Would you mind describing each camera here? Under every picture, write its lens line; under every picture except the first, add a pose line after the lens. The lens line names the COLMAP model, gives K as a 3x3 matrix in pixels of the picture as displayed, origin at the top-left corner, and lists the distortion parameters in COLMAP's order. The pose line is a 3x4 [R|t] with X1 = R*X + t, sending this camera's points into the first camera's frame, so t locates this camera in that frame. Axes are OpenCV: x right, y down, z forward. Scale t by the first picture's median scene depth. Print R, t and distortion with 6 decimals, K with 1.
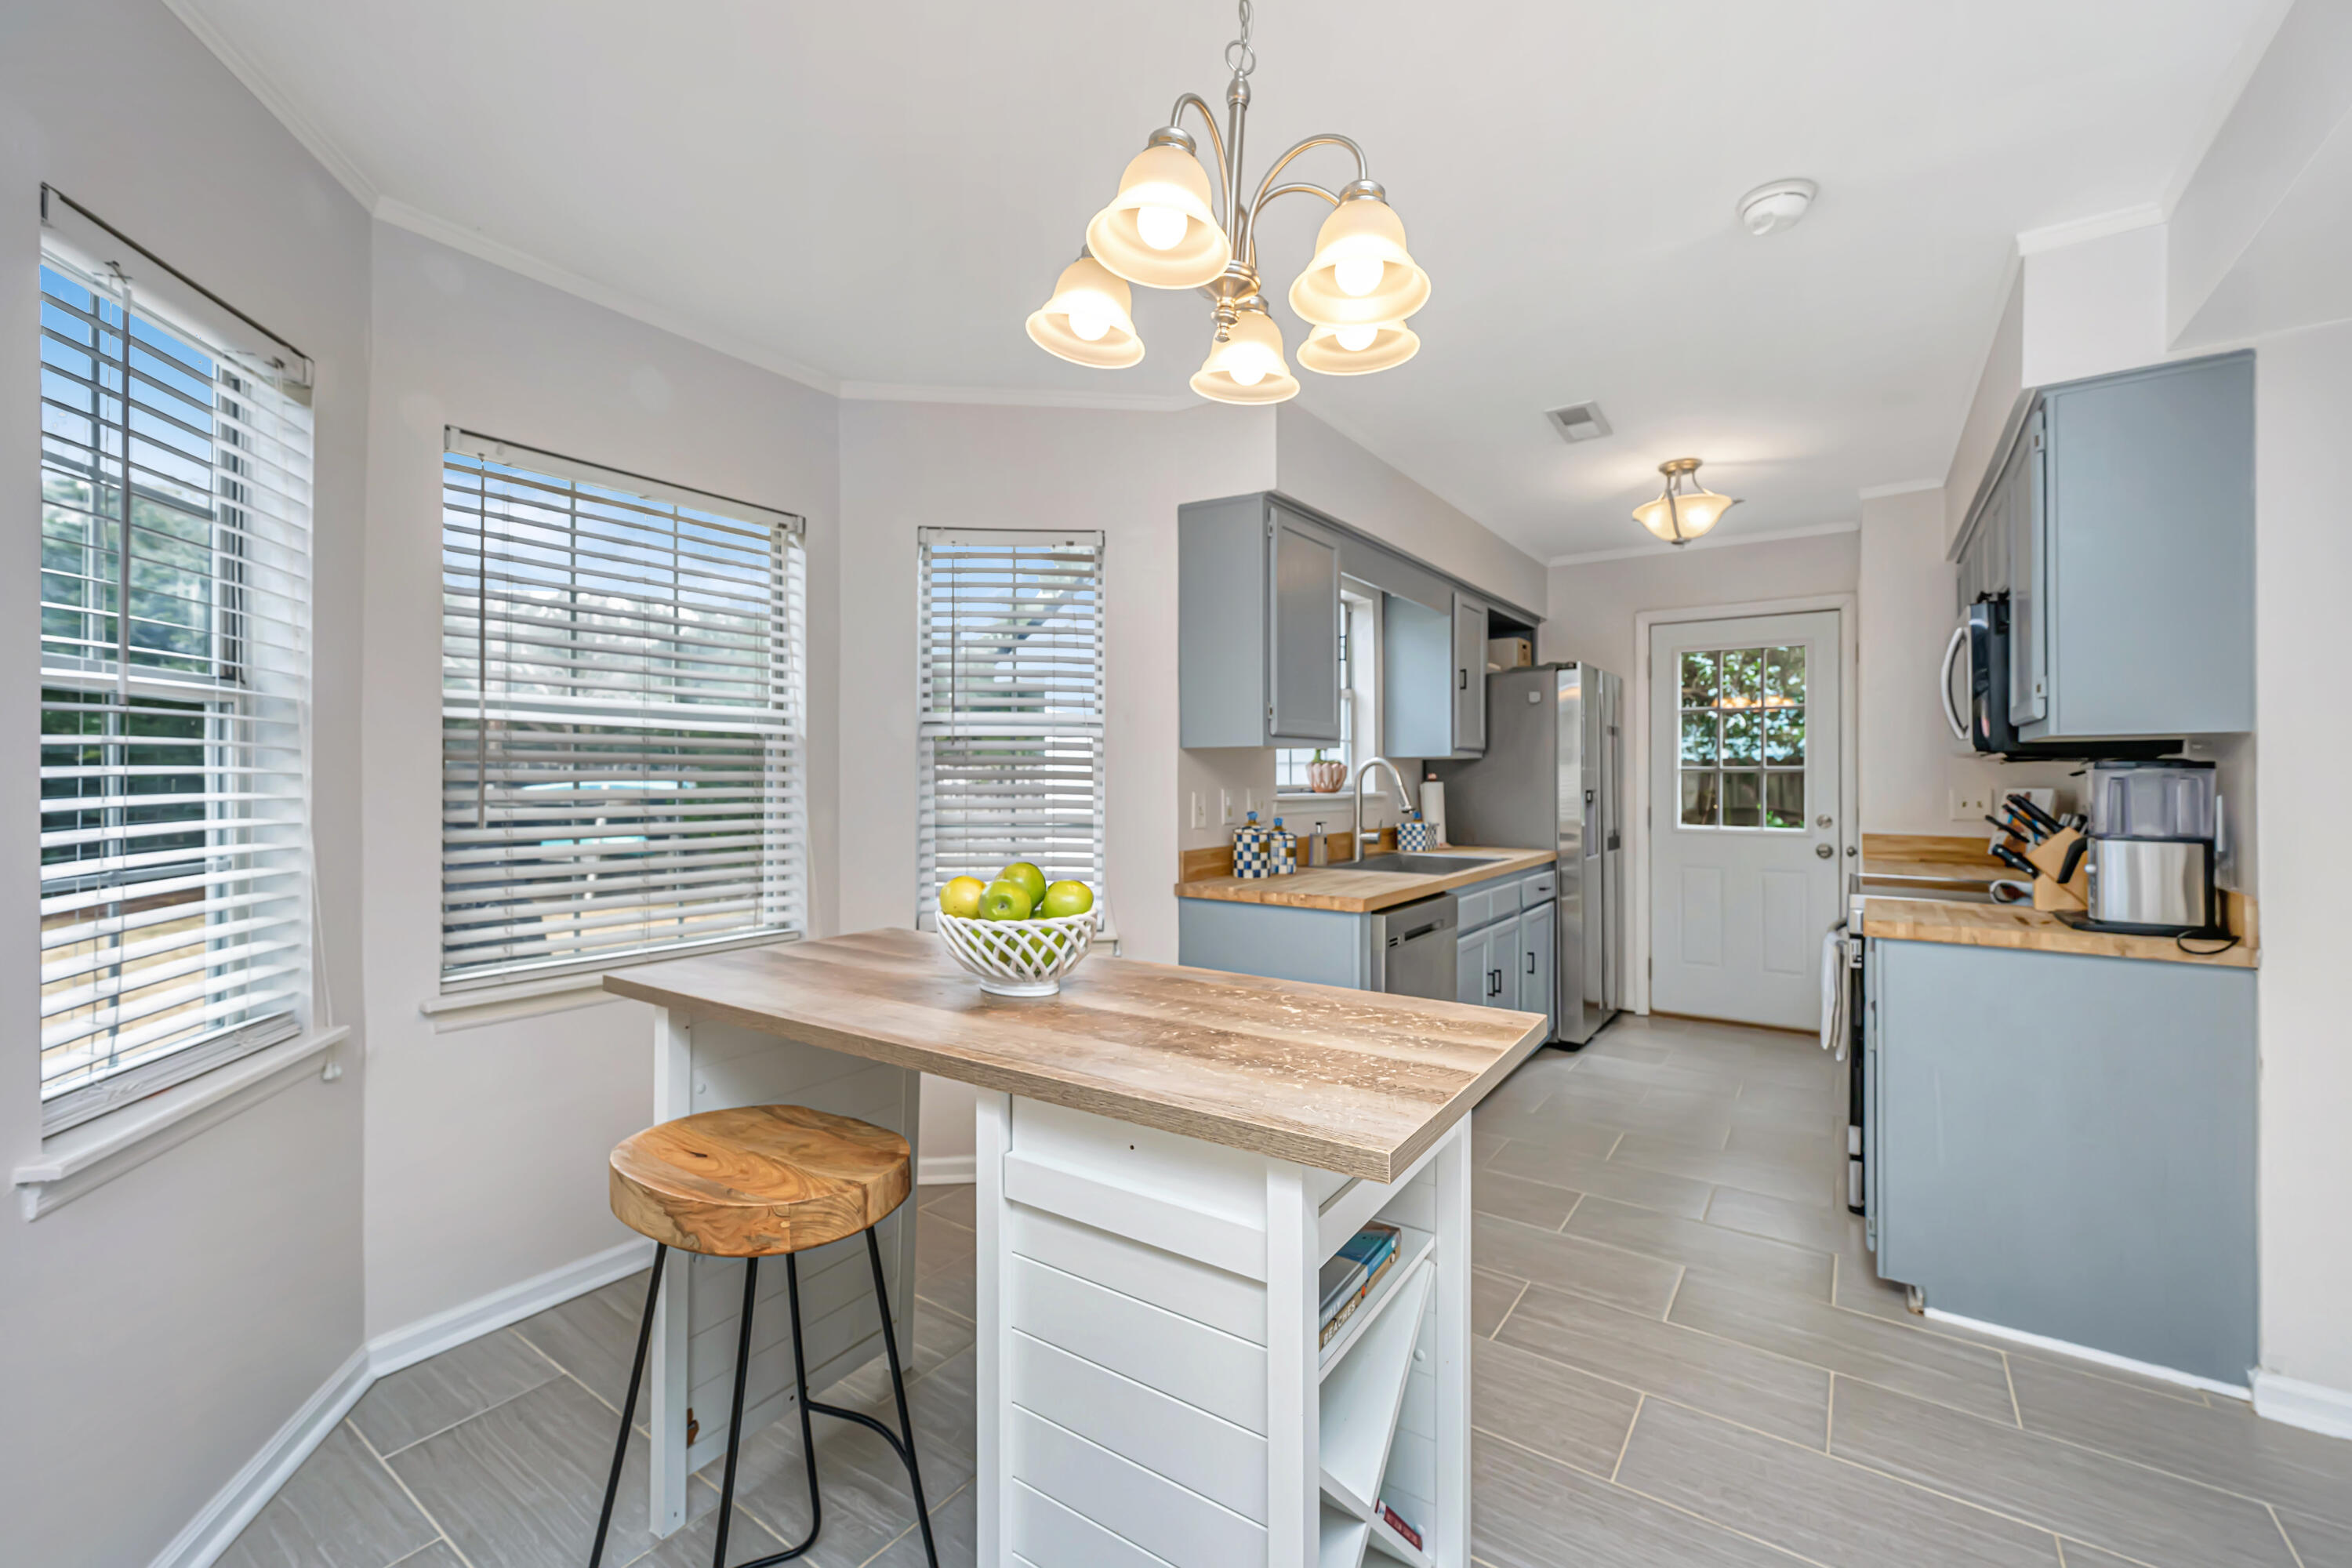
lens RADIAL K [[946.8, 0, 1172.7], [0, 946.8, 772.7], [0, 0, 1]] dist [0.000071, -0.000262]
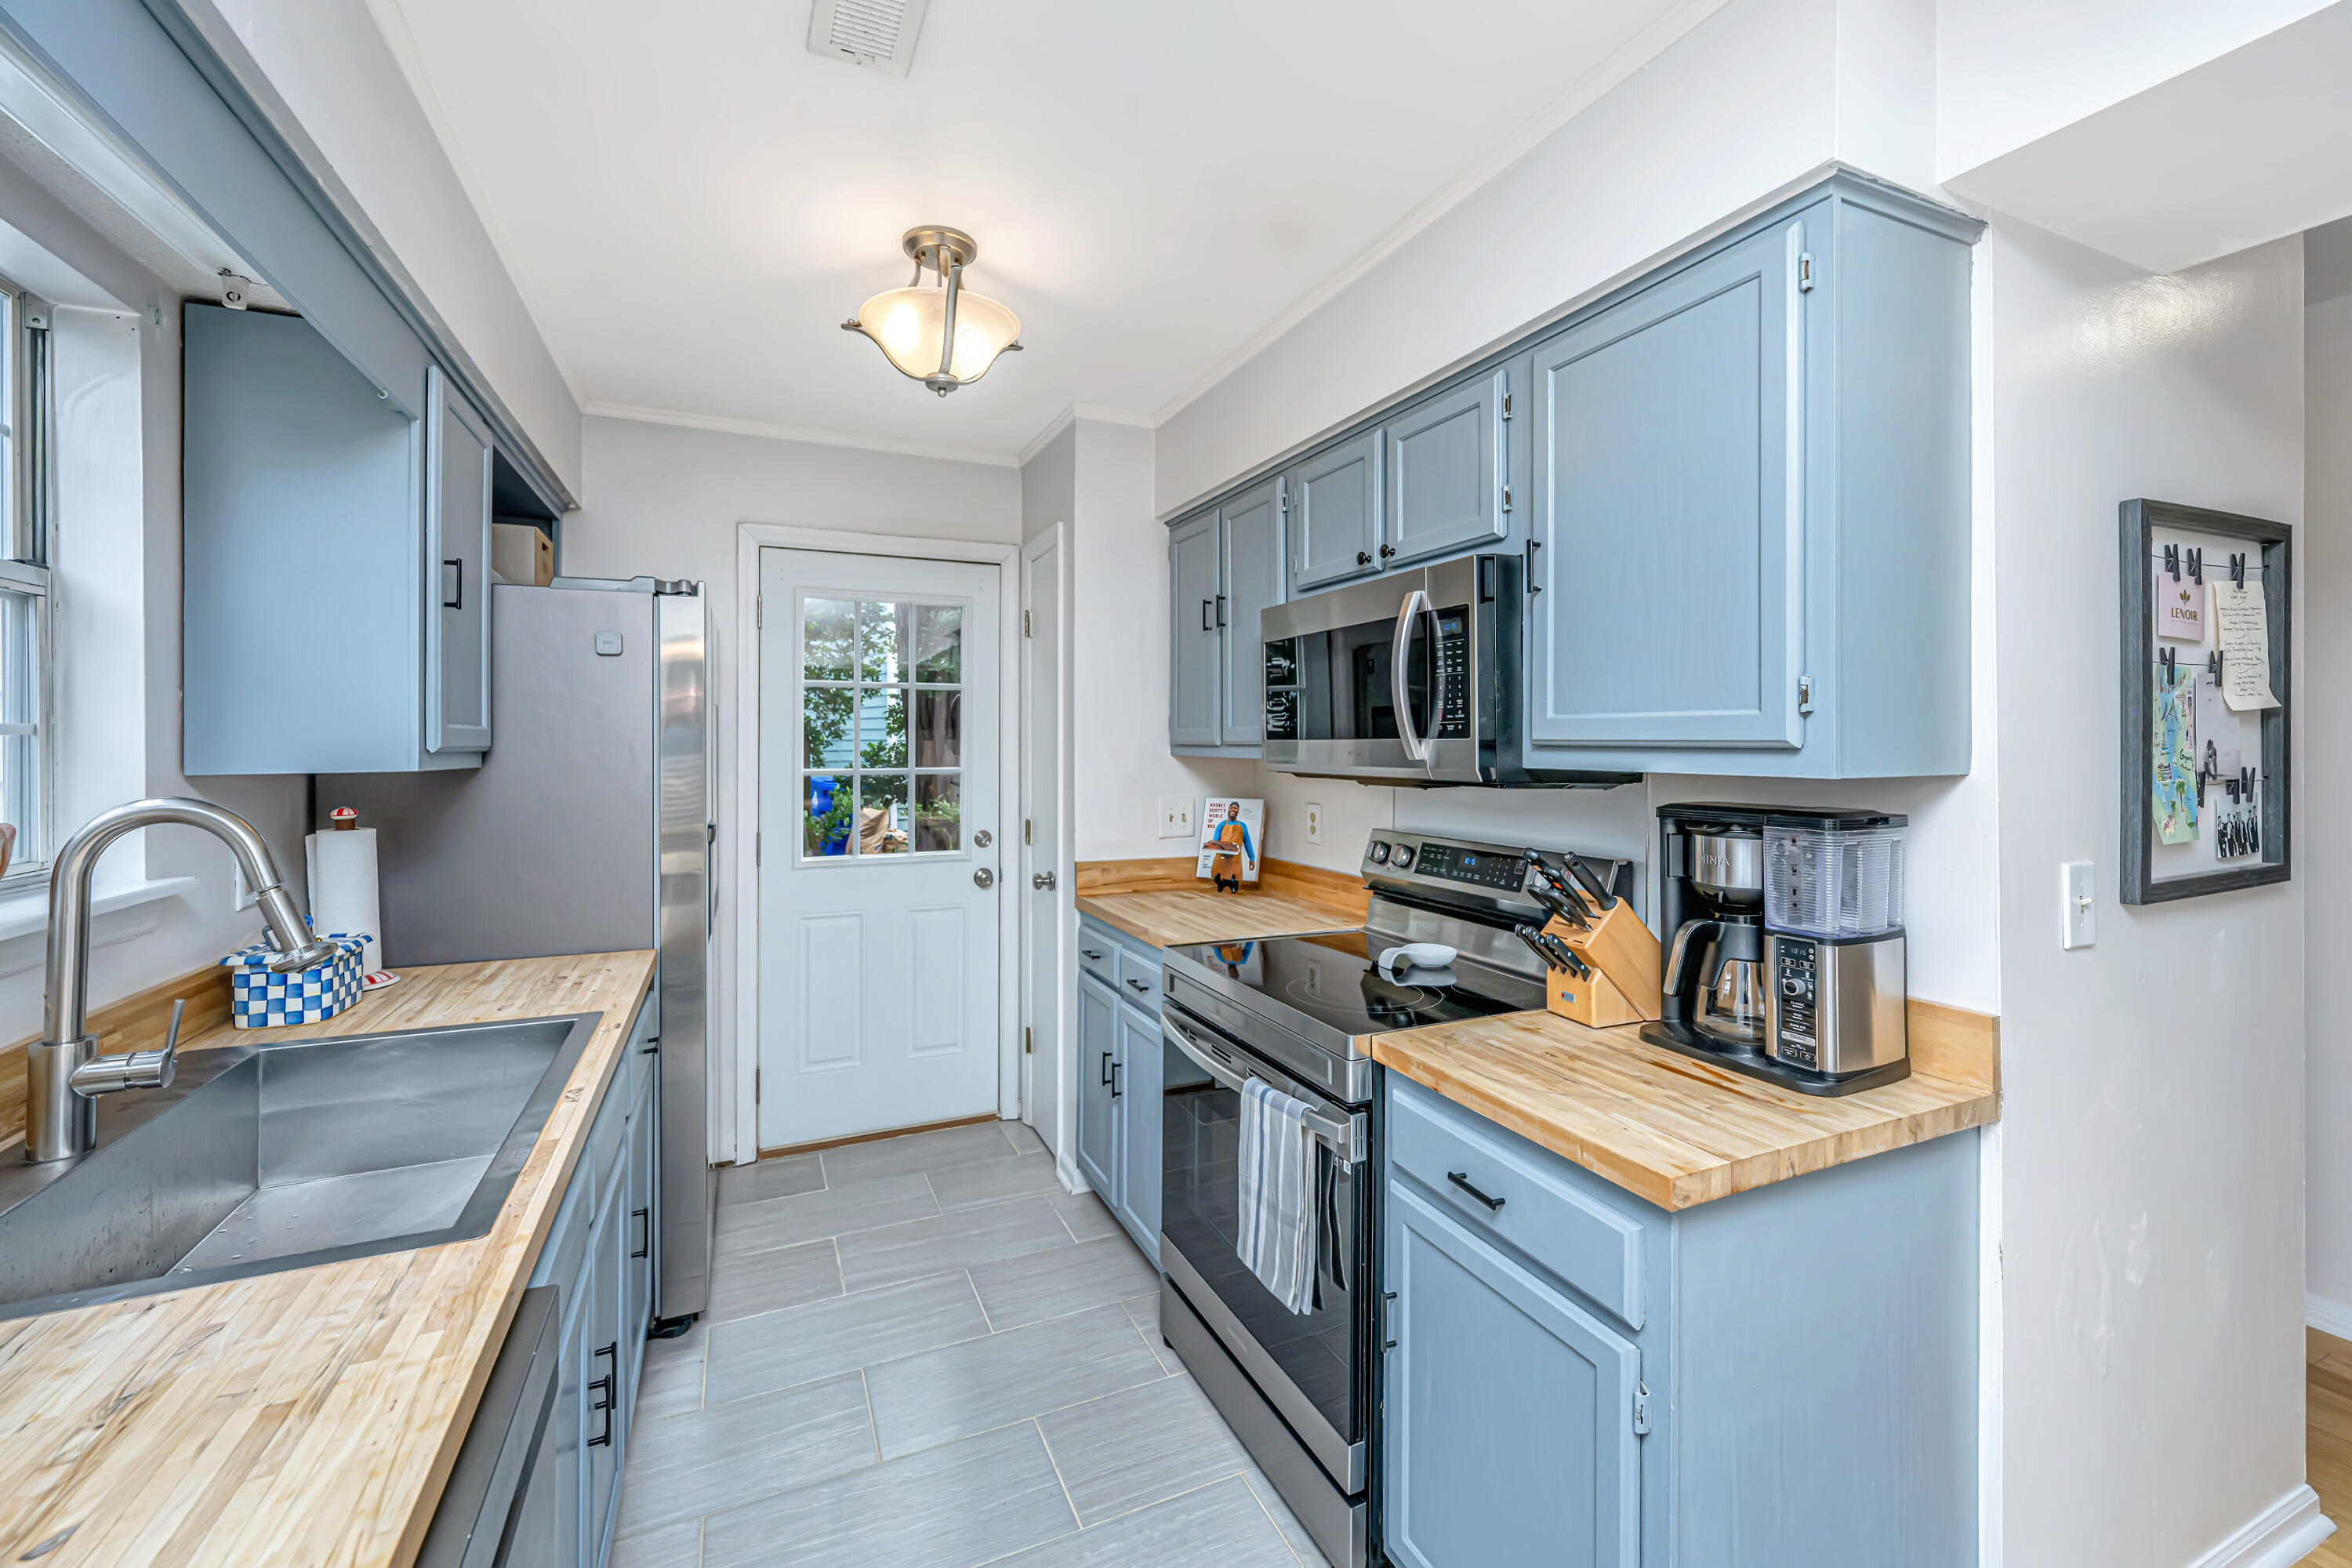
lens RADIAL K [[963.3, 0, 1177.4], [0, 963.3, 733.3], [0, 0, 1]] dist [0.000221, -0.000223]
pose [[0.506477, 0.002366, 0.862250, 0.100543], [0.002831, 0.999986, -0.004406, -0.030939], [-0.862249, 0.004672, 0.506463, 0.488611]]
